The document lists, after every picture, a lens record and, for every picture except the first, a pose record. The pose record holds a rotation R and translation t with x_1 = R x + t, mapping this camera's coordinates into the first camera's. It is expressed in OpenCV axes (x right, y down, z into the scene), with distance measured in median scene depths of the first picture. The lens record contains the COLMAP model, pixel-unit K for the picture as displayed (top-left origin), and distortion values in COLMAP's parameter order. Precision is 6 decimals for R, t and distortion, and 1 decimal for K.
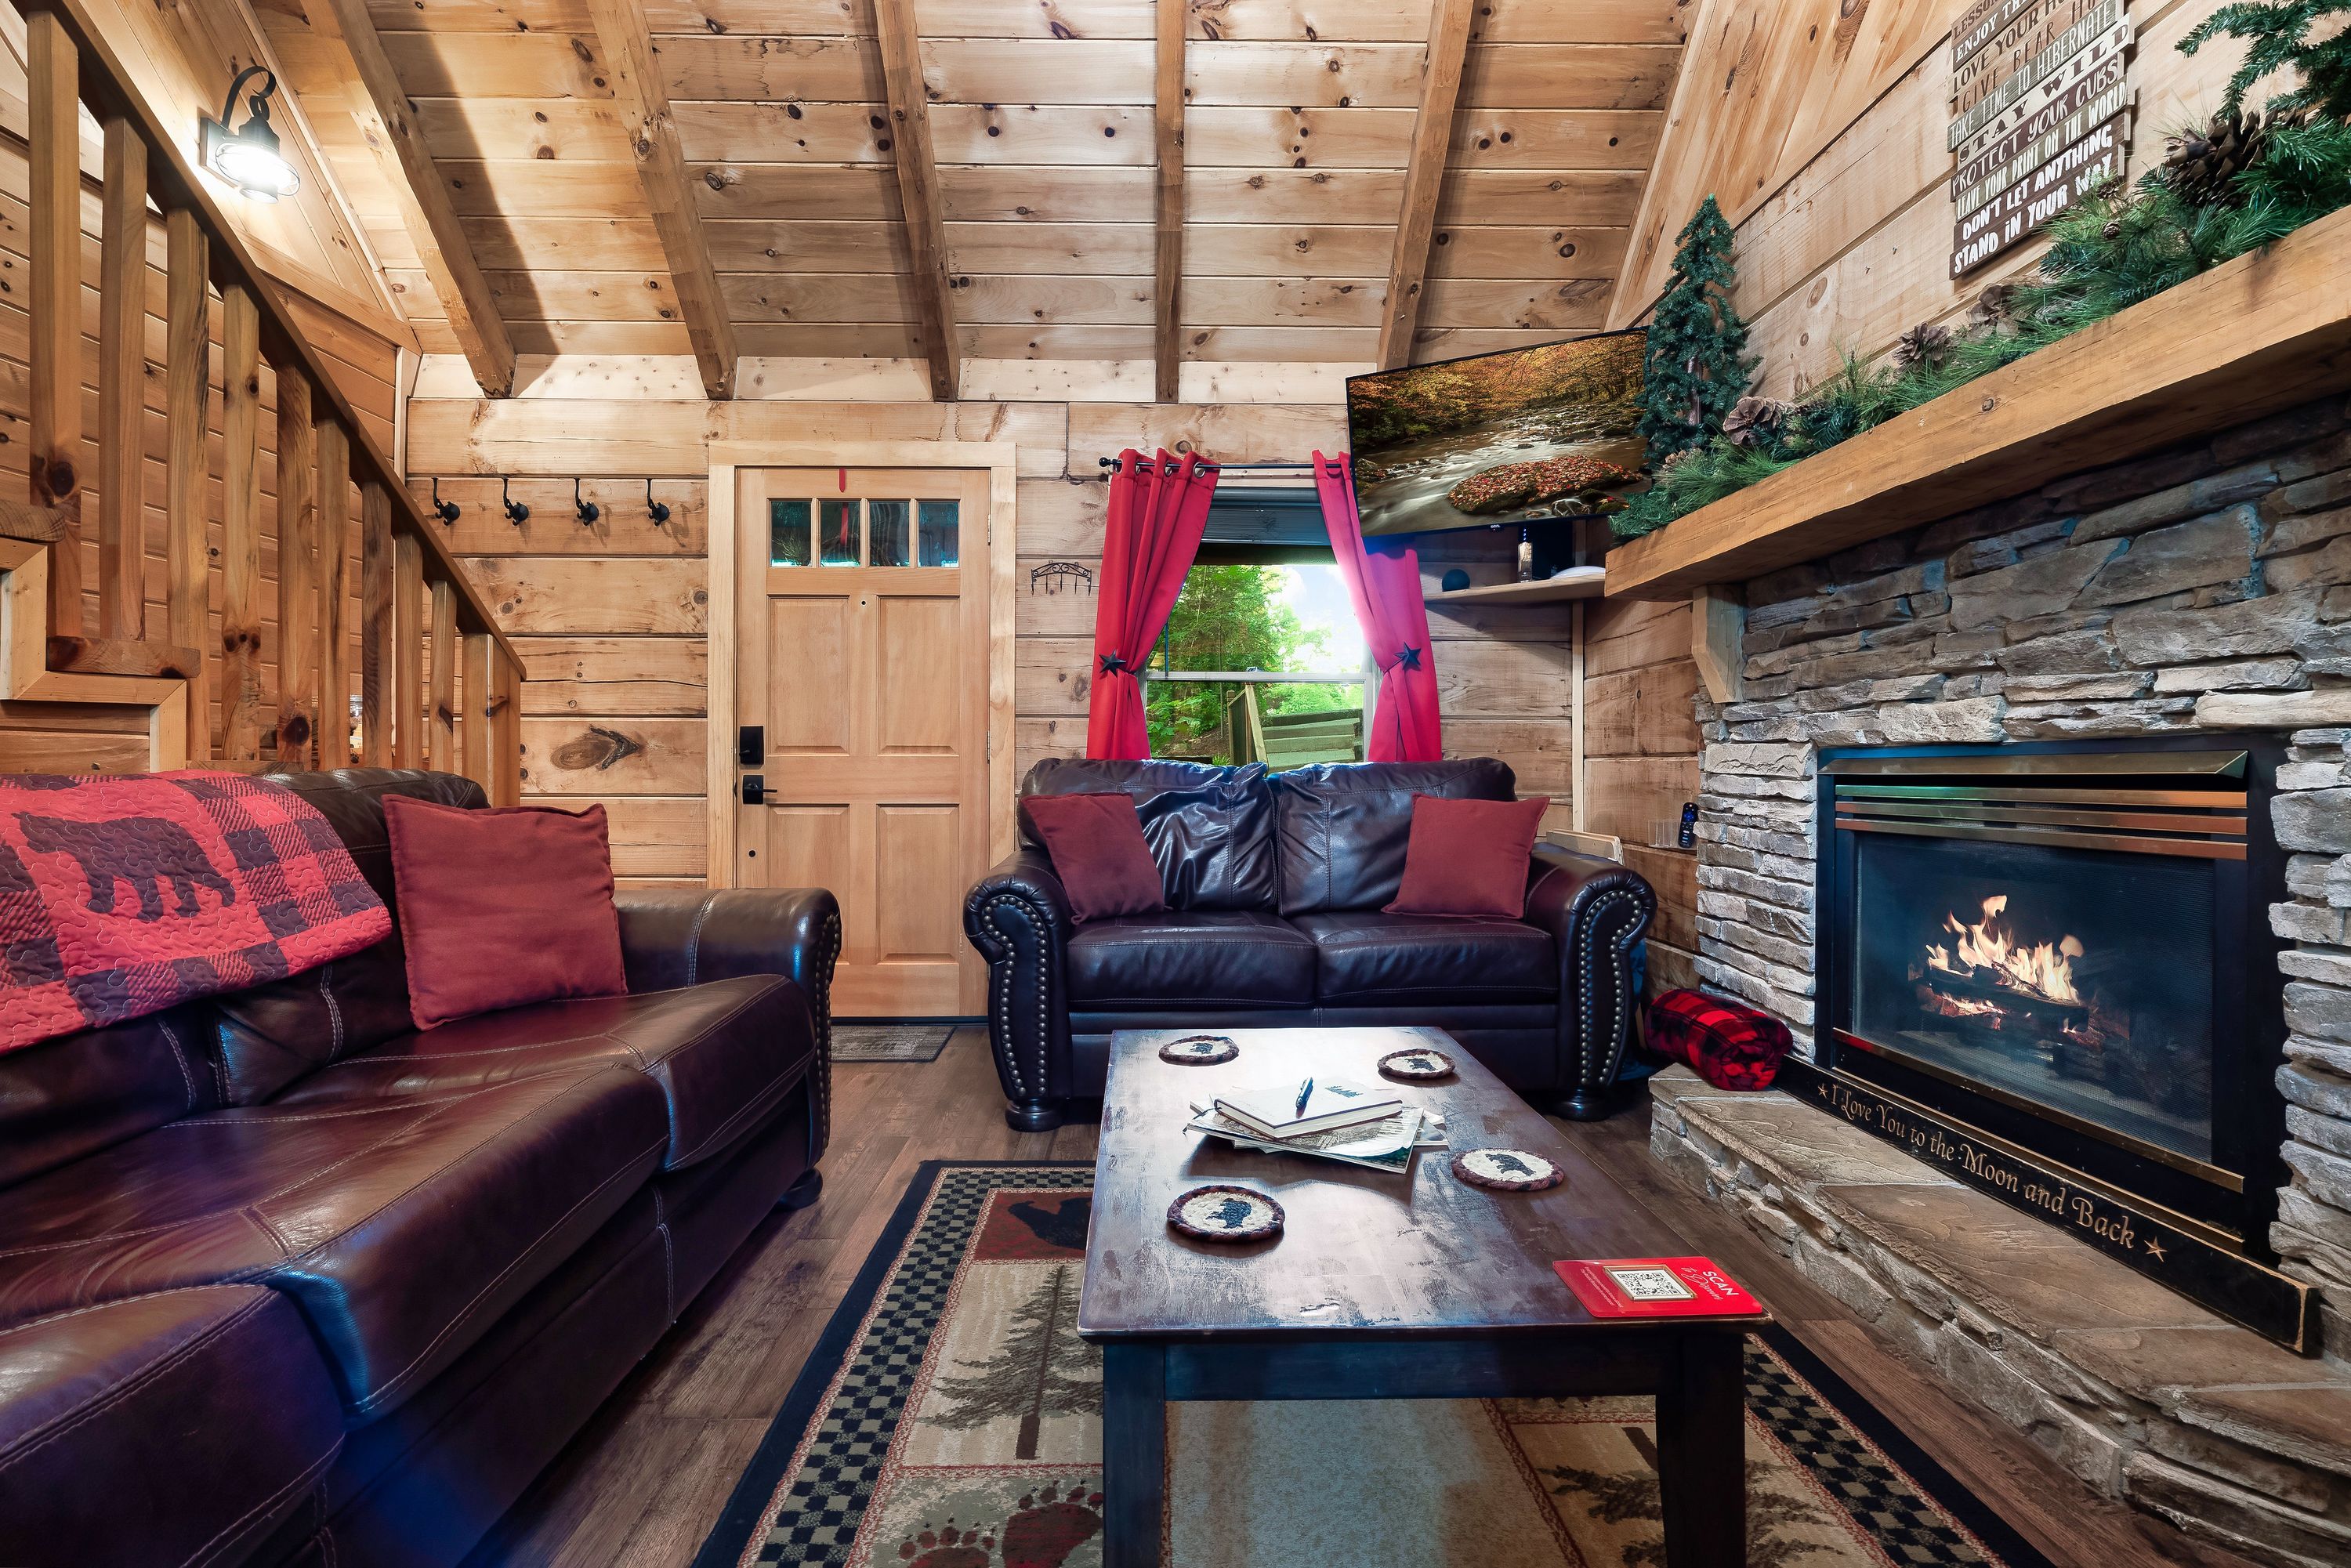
lens RADIAL K [[1072.6, 0, 1167.1], [0, 1072.6, 772.5], [0, 0, 1]] dist [0.000684, 0.003961]
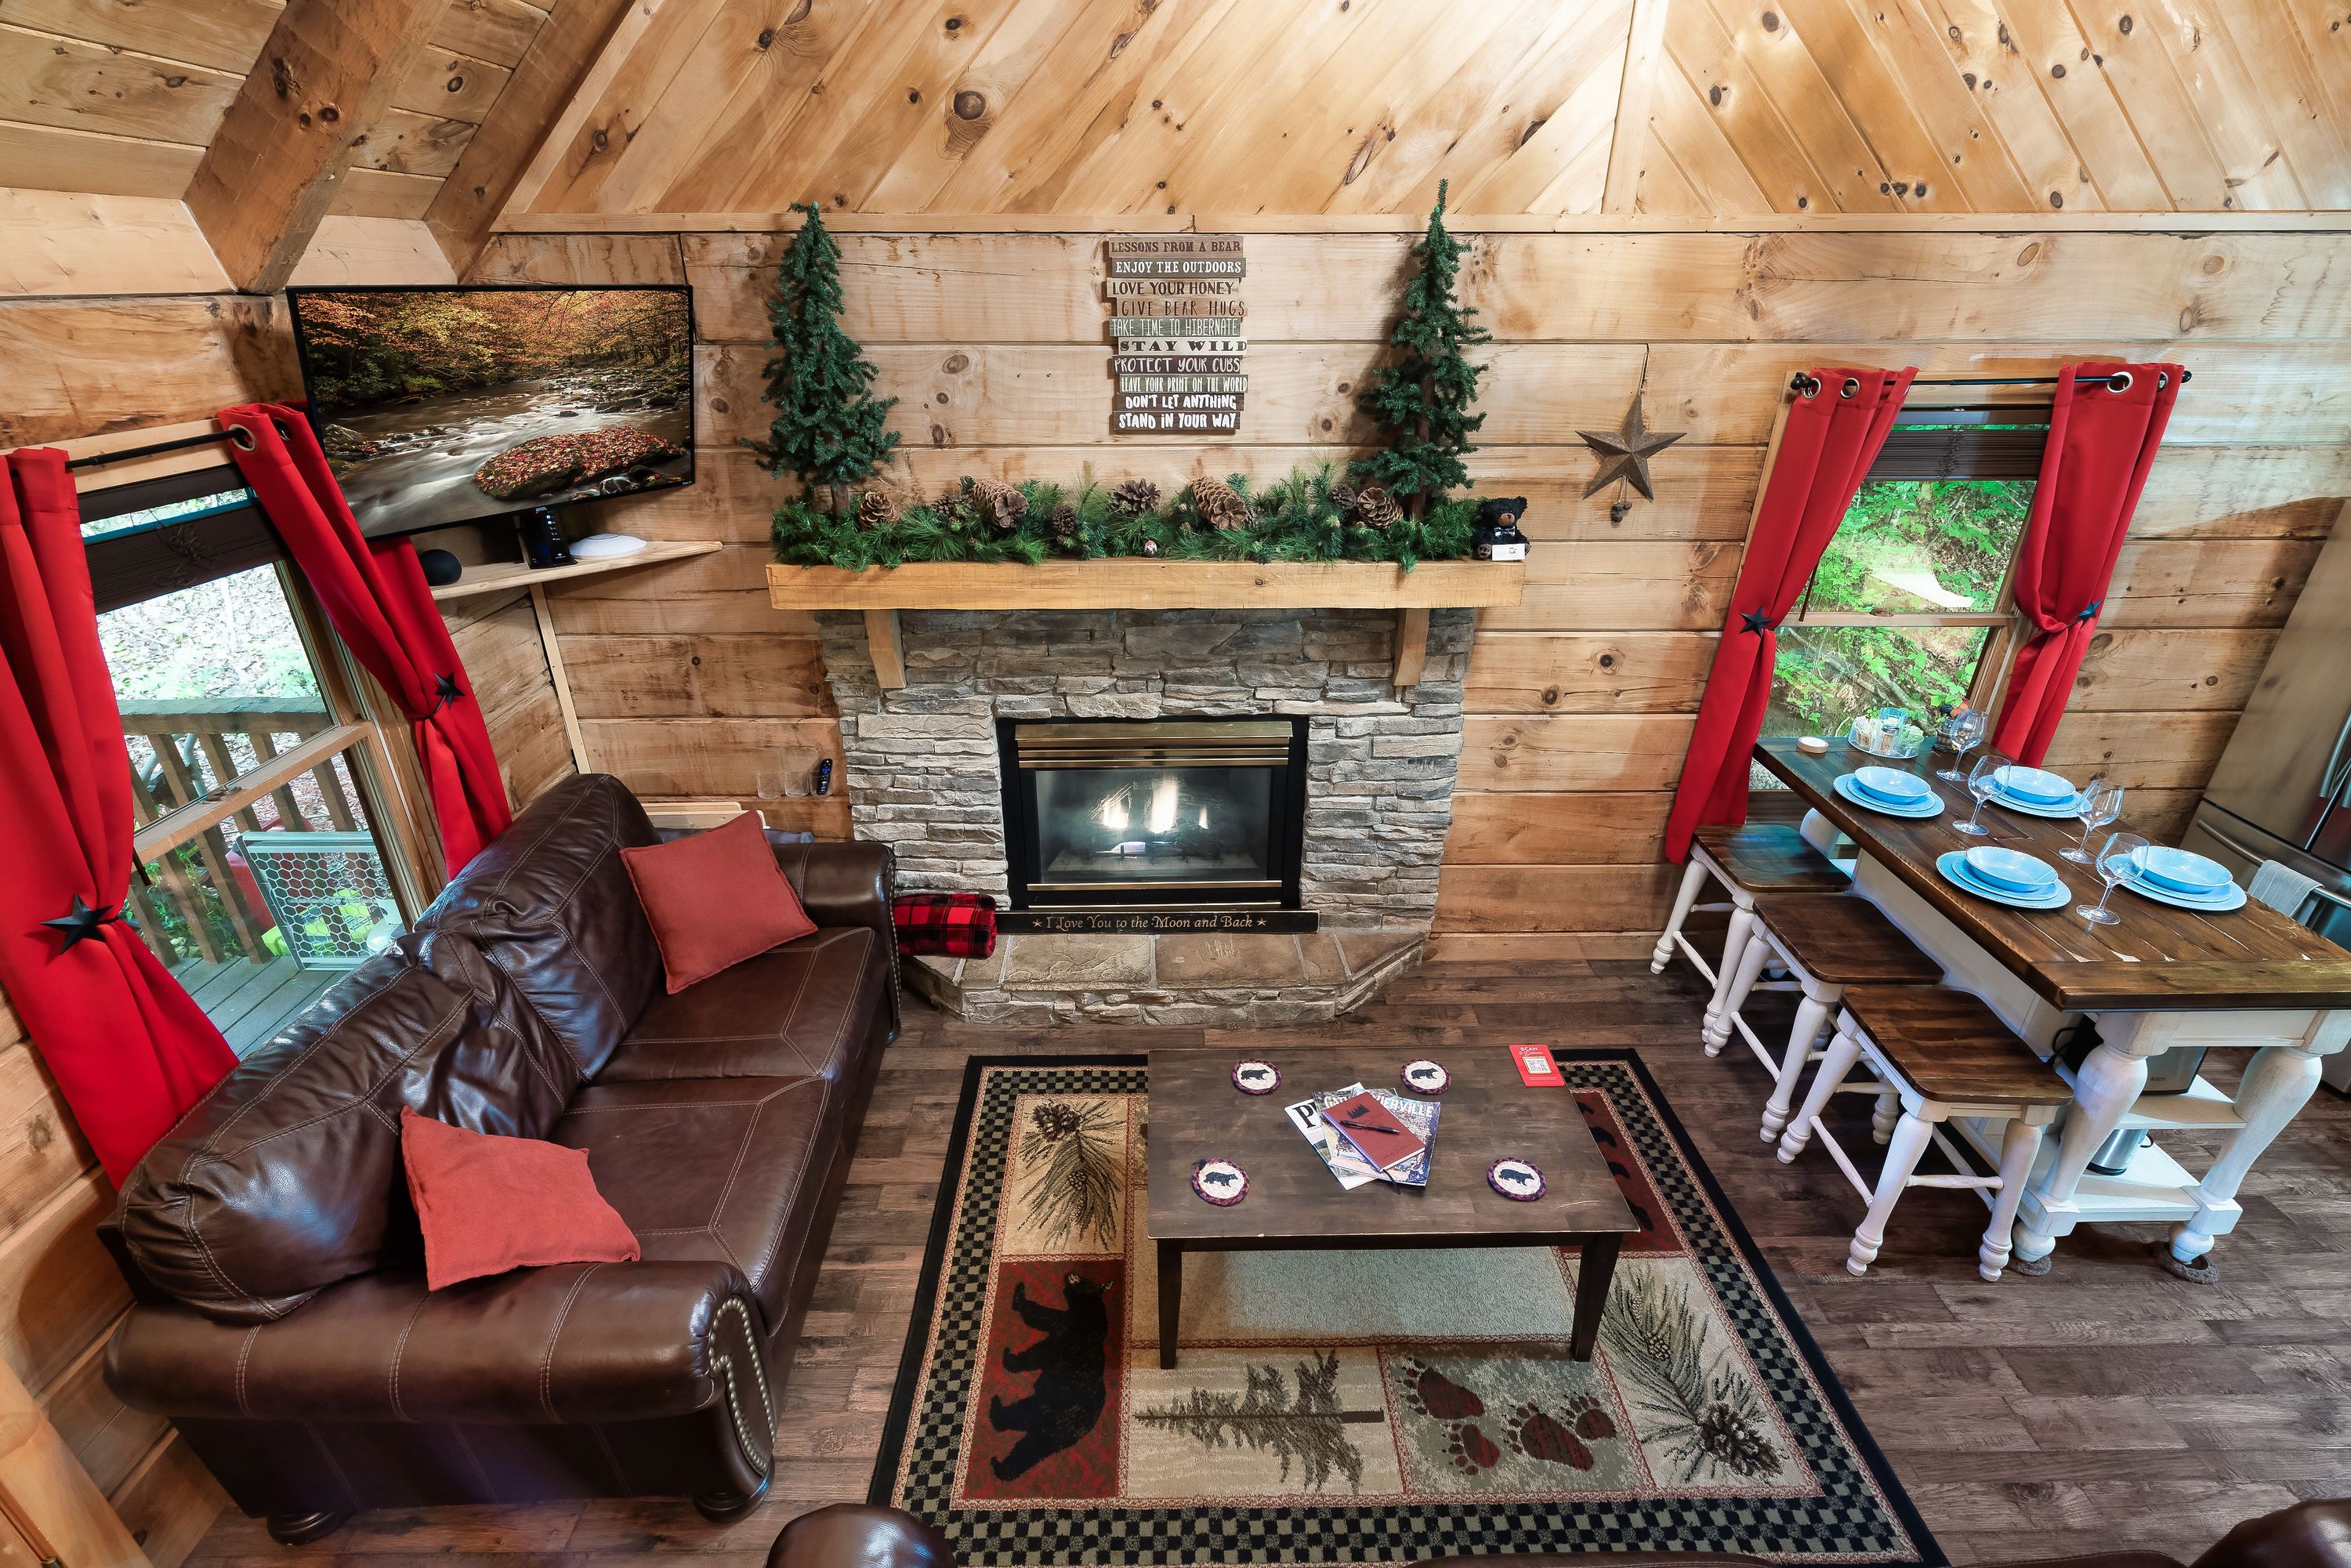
lens RADIAL K [[1072.6, 0, 1173.4], [0, 1072.6, 785.6], [0, 0, 1]] dist [0.000684, 0.003961]
pose [[0.004900, -0.444068, 0.895980, -0.726208], [0.002877, 0.895993, 0.444059, -0.596242], [-0.999984, 0.000402, 0.005668, 0.803289]]
